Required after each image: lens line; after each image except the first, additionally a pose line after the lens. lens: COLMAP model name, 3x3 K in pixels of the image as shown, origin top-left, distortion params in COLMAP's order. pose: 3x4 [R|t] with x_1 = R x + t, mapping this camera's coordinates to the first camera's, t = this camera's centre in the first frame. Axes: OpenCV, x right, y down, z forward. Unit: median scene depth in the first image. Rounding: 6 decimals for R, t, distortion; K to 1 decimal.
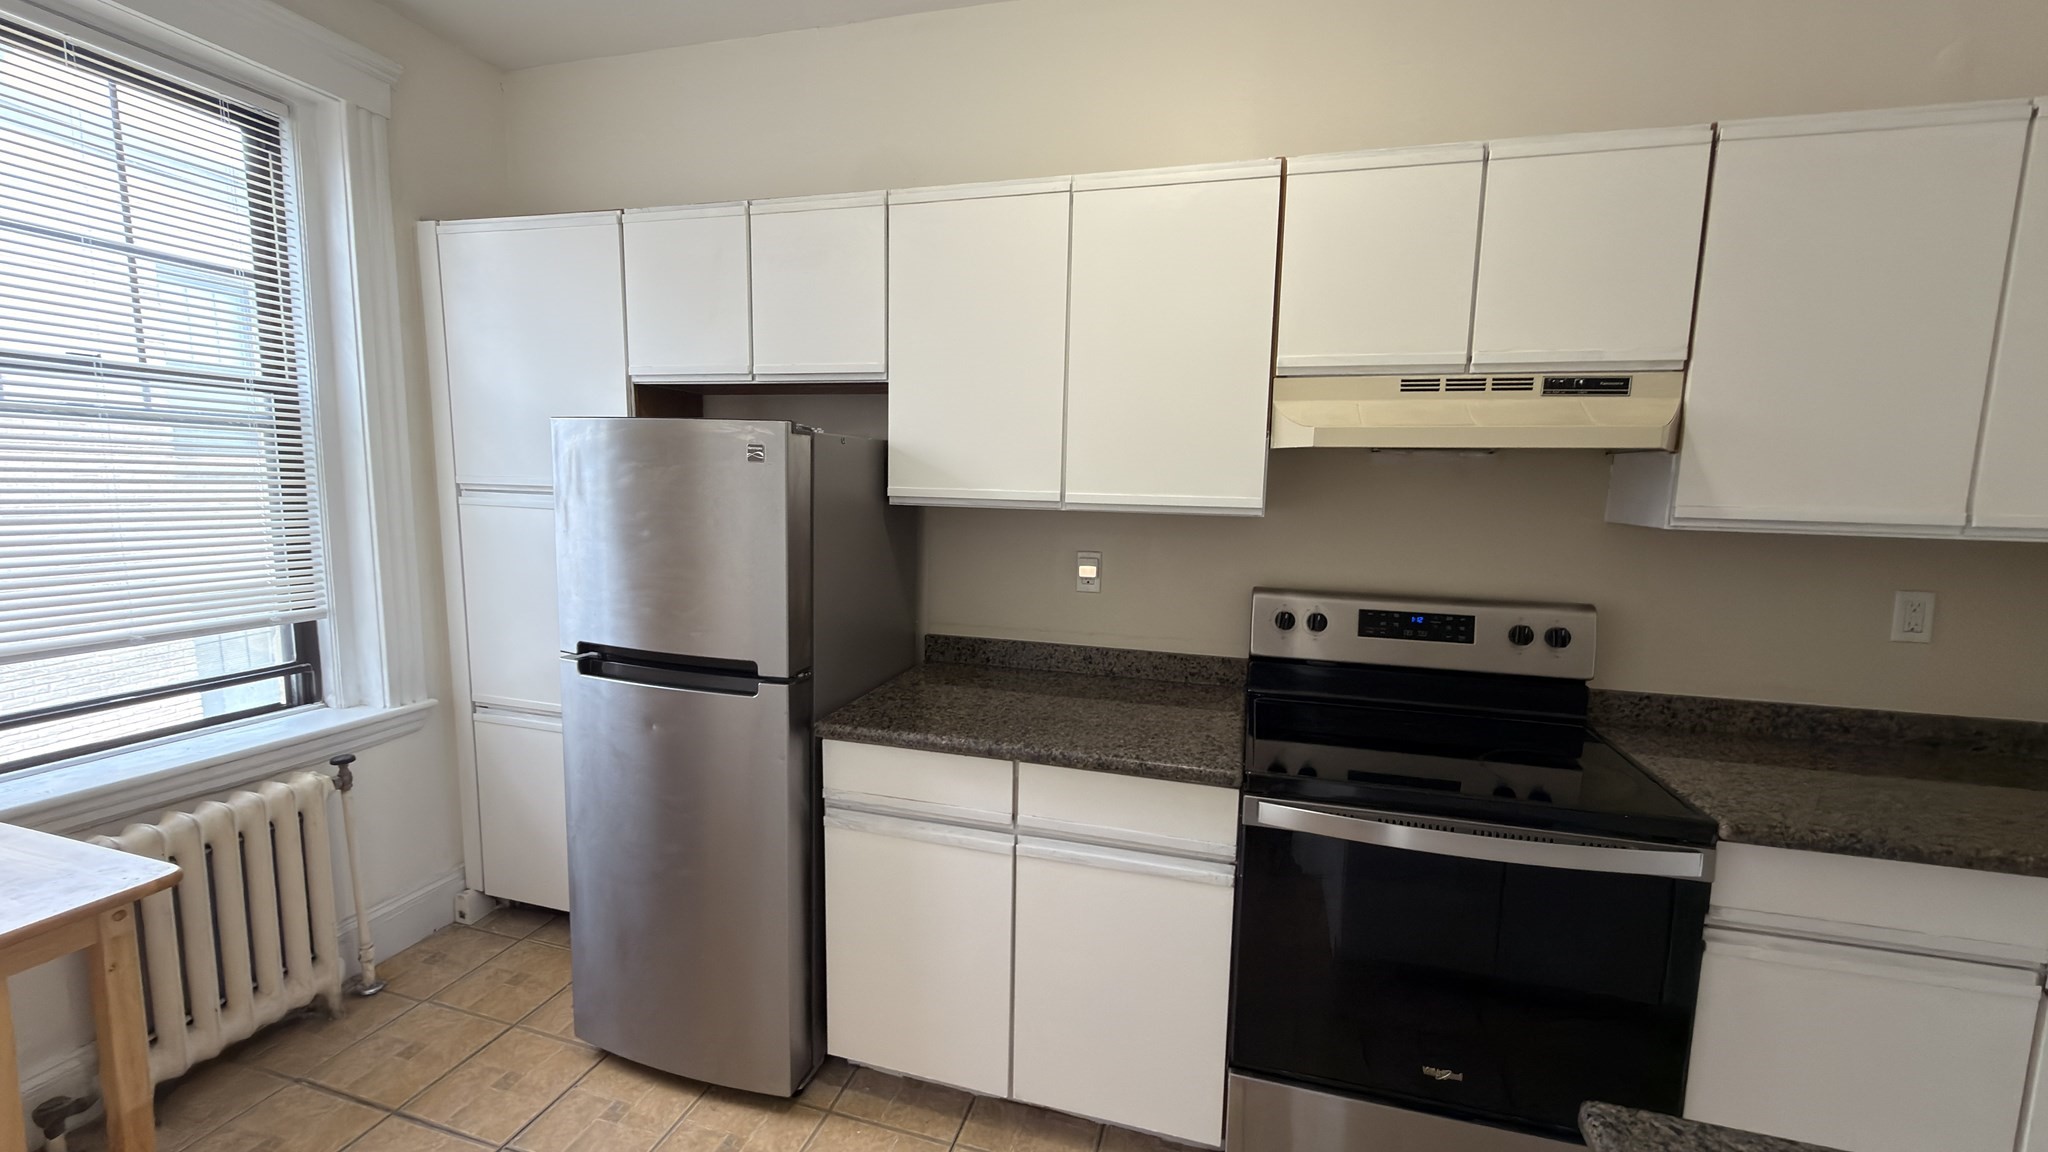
lens RADIAL K [[812.6, 0, 1021.7], [0, 812.6, 577.0], [0, 0, 1]] dist [-0.000948, 0.000098]
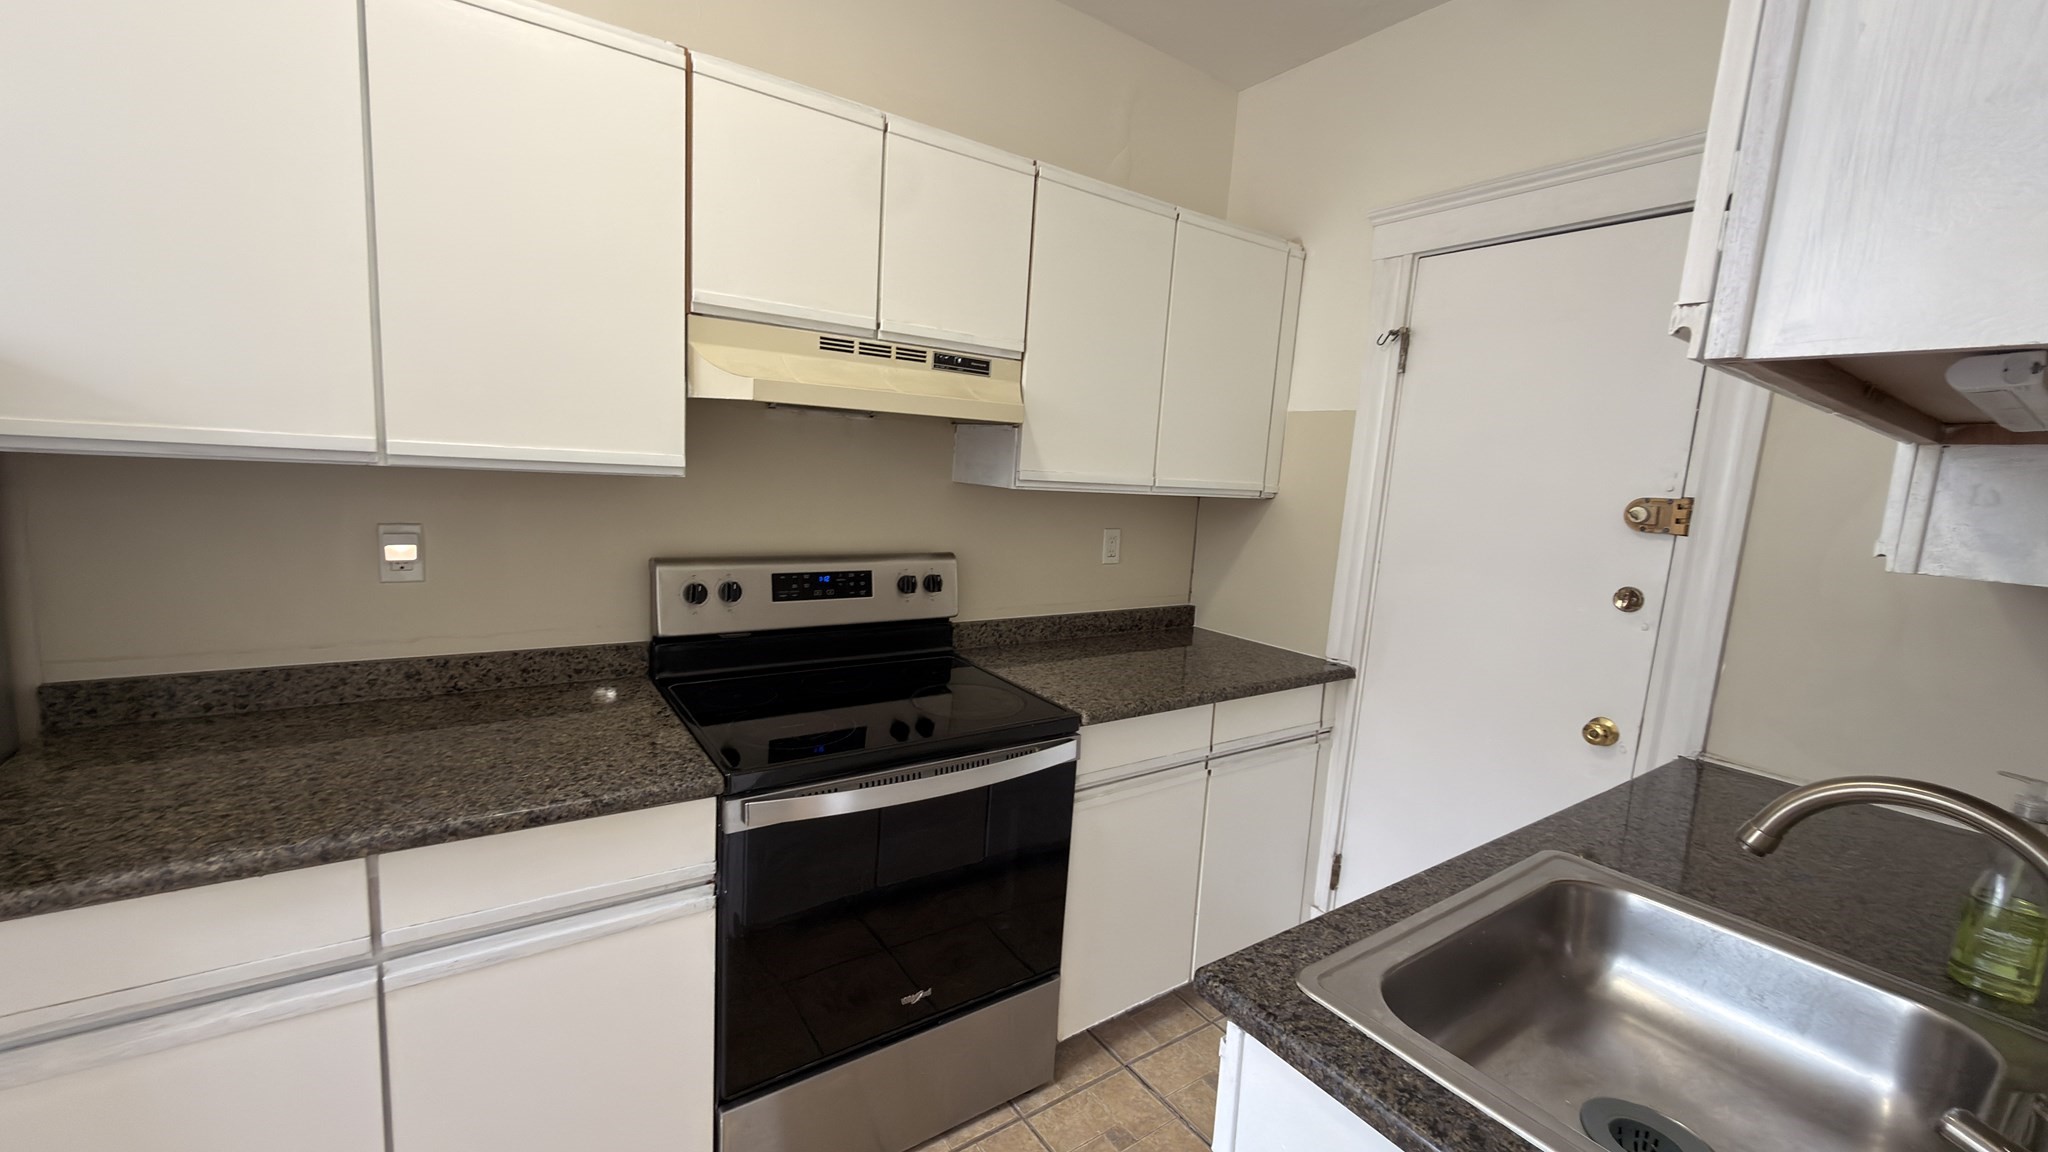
lens RADIAL K [[818.9, 0, 1023.7], [0, 818.9, 576.8], [0, 0, 1]] dist [0.000913, -0.000106]
pose [[0.633830, -0.091028, 0.768097, -0.152648], [0.045520, 0.995719, 0.080442, -0.022950], [-0.772132, -0.016023, 0.635260, 0.175412]]
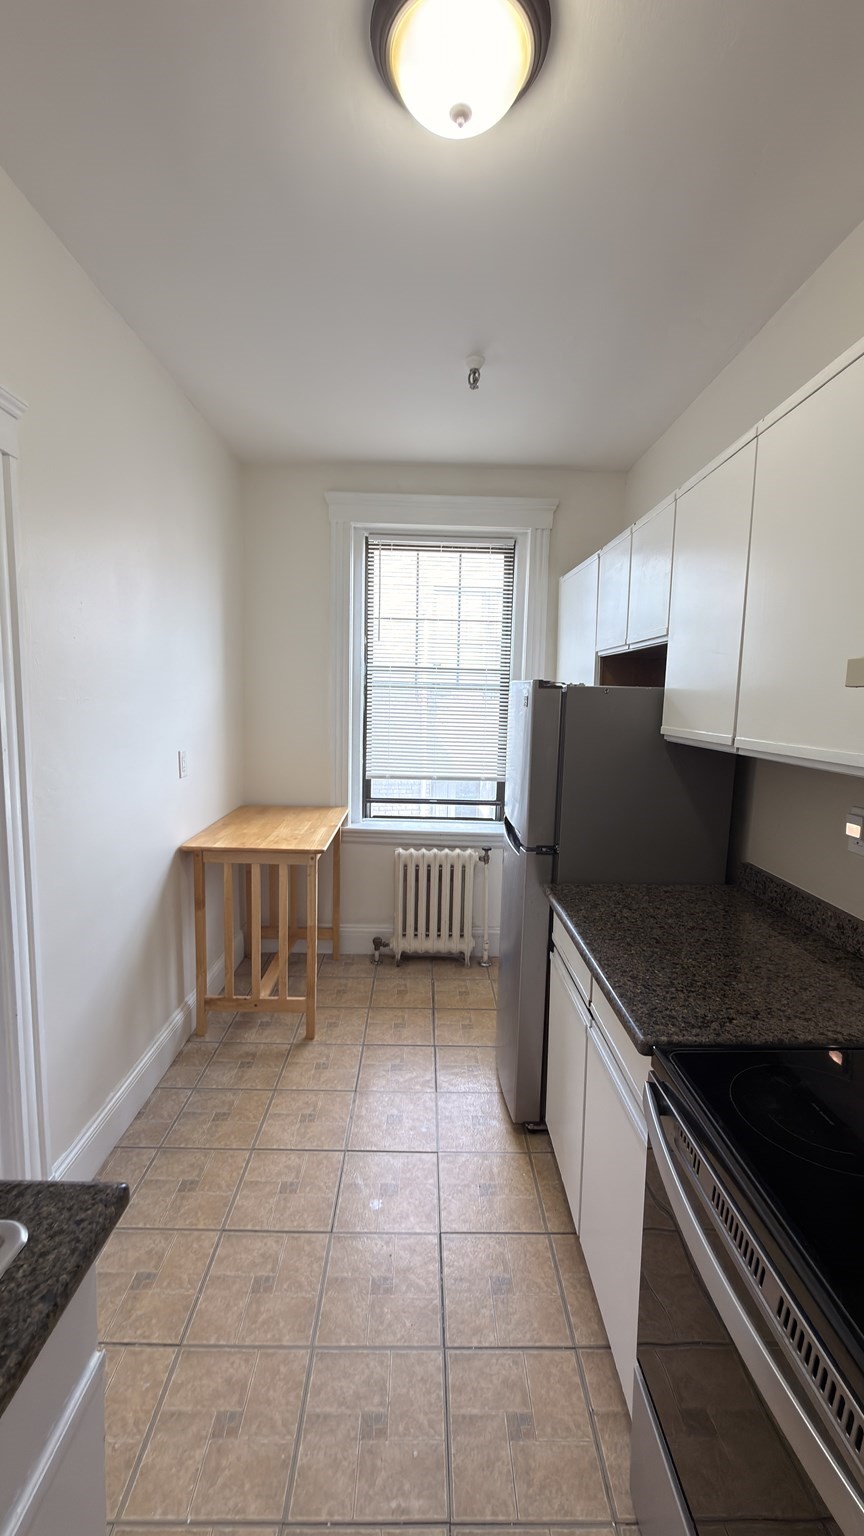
lens RADIAL K [[609.4, 0, 431.5], [0, 609.4, 765.3], [0, 0, 1]] dist [-0.000948, 0.000098]
pose [[0.289757, 0.091422, -0.952724, 0.715998], [-0.129643, 0.990002, 0.055570, -0.067585], [0.948279, 0.107412, 0.298712, 0.454269]]
